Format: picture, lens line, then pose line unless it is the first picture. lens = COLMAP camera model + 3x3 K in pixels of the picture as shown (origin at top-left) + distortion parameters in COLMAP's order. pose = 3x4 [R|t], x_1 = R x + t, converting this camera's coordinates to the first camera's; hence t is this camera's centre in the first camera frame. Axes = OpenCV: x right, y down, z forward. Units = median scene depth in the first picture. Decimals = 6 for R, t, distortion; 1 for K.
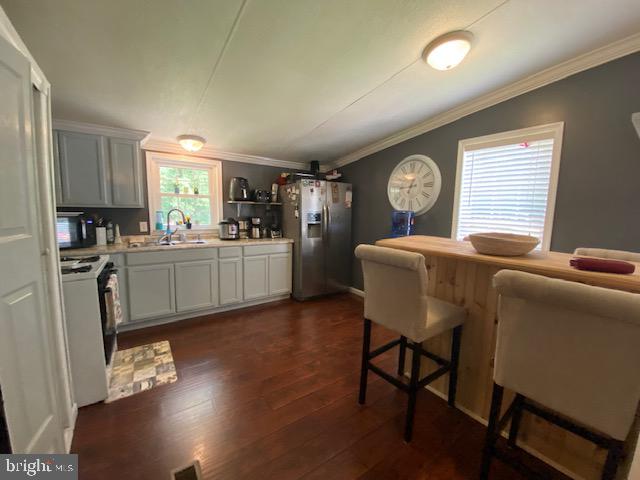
lens RADIAL K [[261.0, 0, 315.4], [0, 261.0, 240.5], [0, 0, 1]] dist [-0.003109, -0.010948]
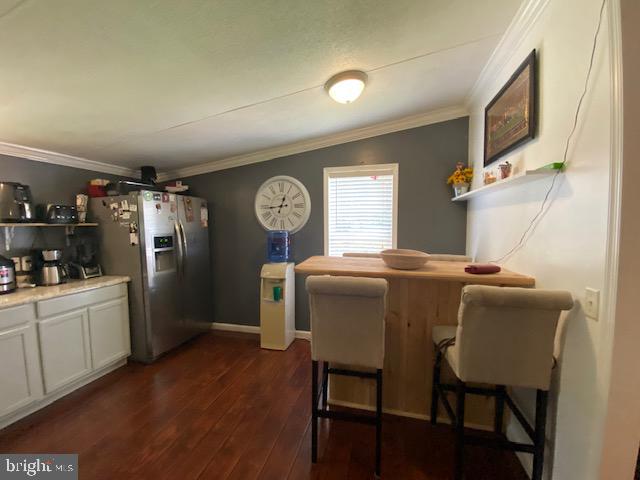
lens RADIAL K [[261.0, 0, 326.0], [0, 261.0, 237.4], [0, 0, 1]] dist [-0.003109, -0.010948]
pose [[0.738207, -0.053689, 0.672434, -0.158666], [0.095151, 0.995149, -0.025003, -0.040919], [-0.667830, 0.082440, 0.739734, 0.141674]]
